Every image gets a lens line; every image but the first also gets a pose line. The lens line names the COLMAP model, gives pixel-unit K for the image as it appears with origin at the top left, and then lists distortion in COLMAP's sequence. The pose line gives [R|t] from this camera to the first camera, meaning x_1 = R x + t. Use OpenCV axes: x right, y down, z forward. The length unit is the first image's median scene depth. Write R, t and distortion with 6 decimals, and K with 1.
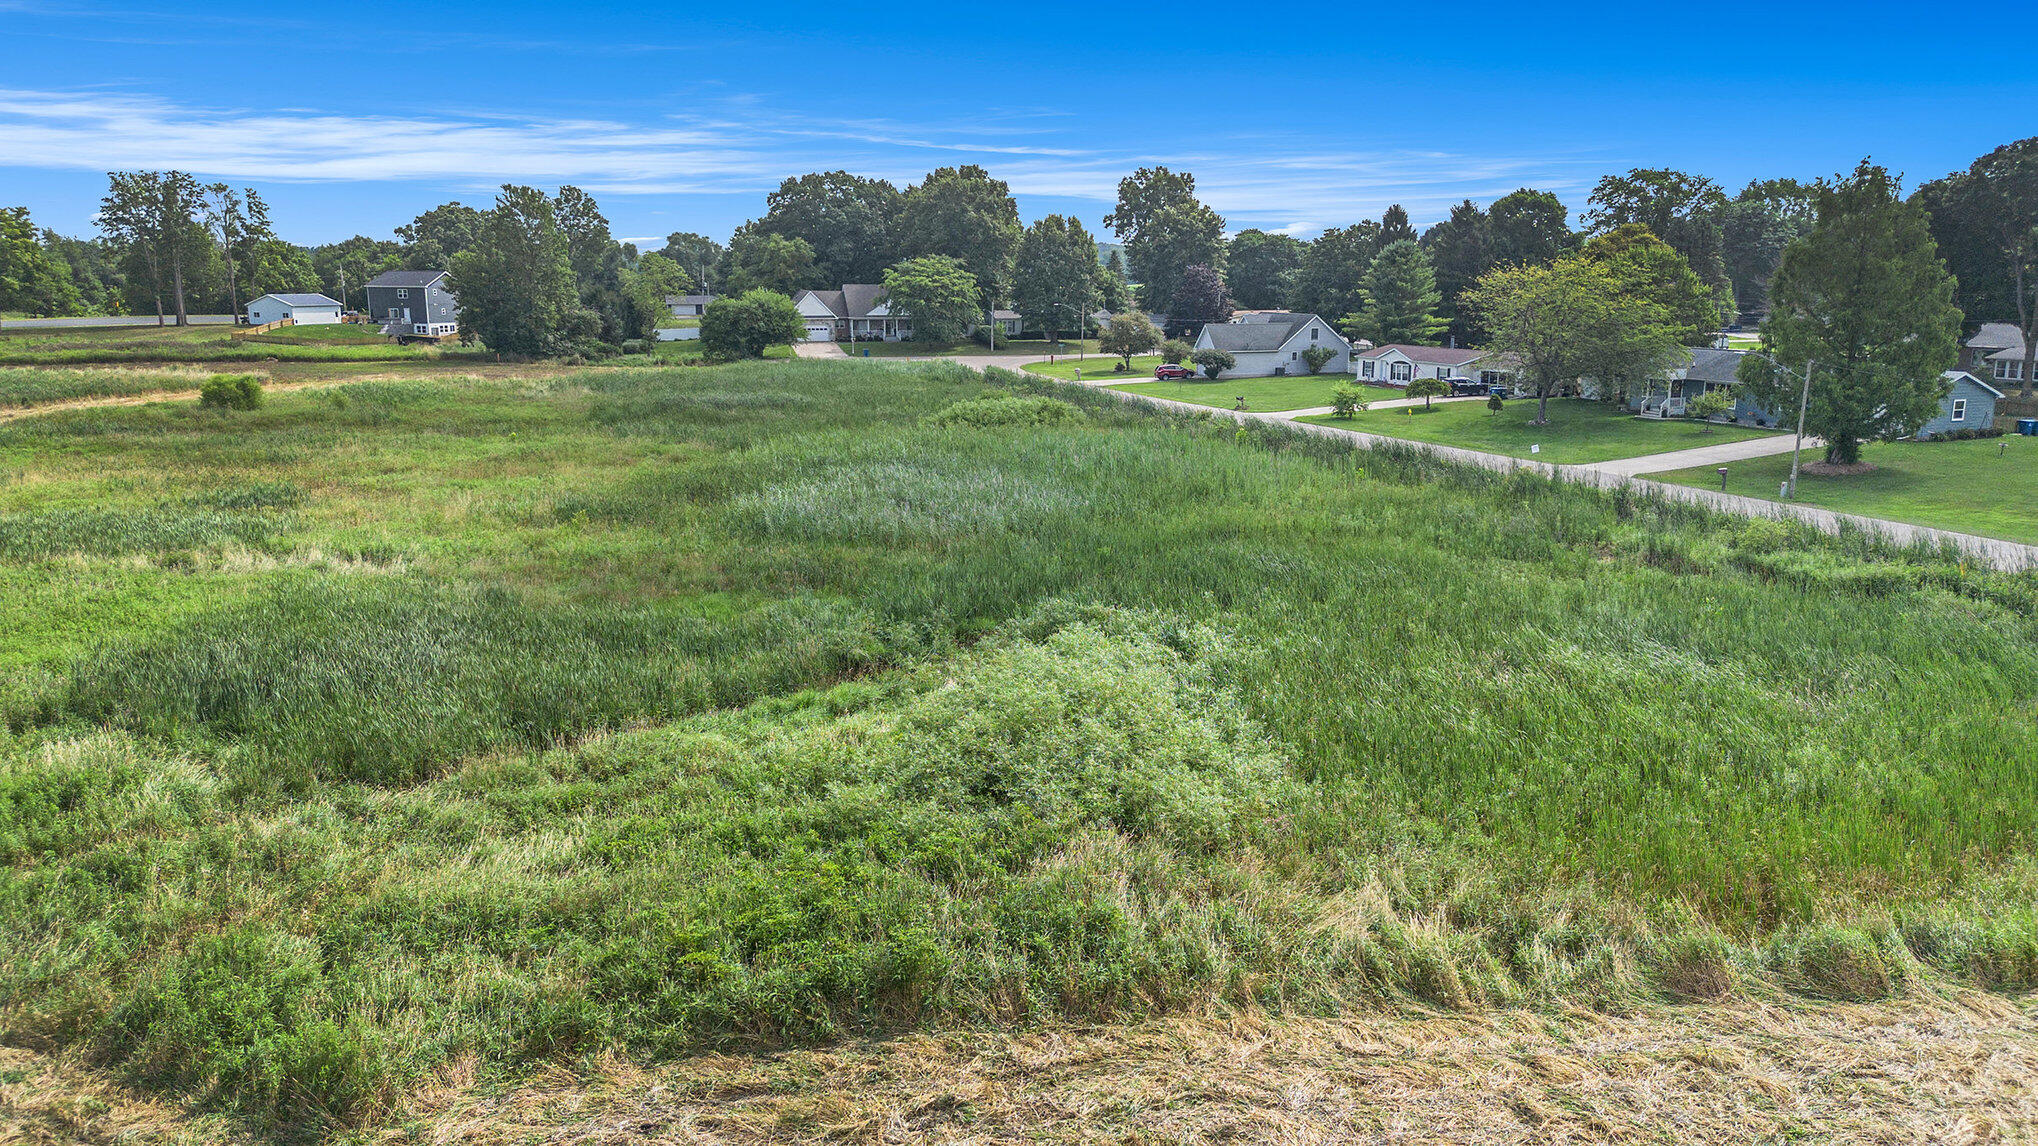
lens RADIAL K [[1404.3, 0, 1019.0], [0, 1404.3, 573.0], [0, 0, 1]] dist [0.064485, -0.000661]
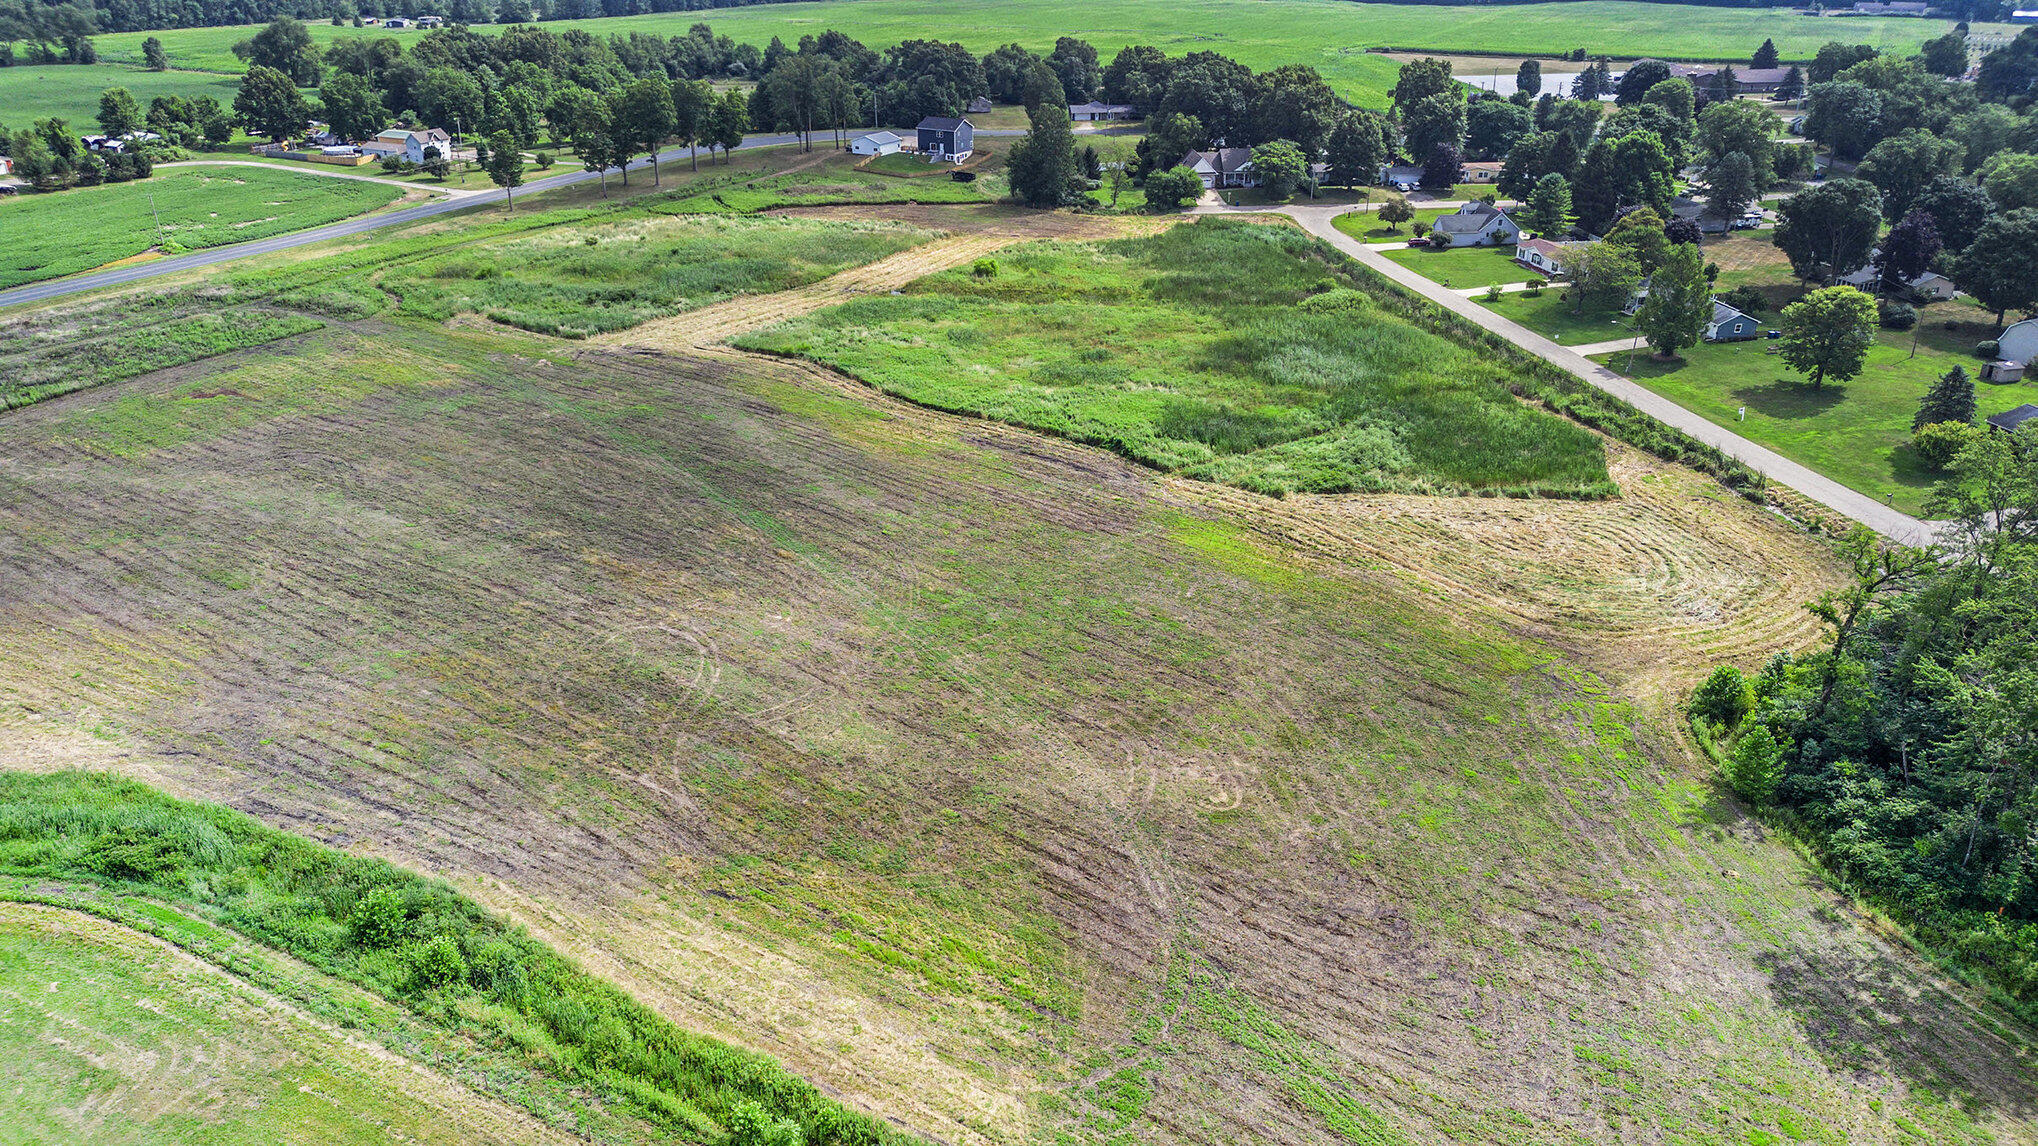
lens RADIAL K [[1404.3, 0, 1019.0], [0, 1404.3, 573.0], [0, 0, 1]] dist [0.064485, -0.000661]
pose [[0.985878, 0.070675, -0.151820, -0.285851], [-0.033007, 0.970804, 0.237592, -0.437058], [0.164179, -0.229225, 0.959427, -2.927598]]
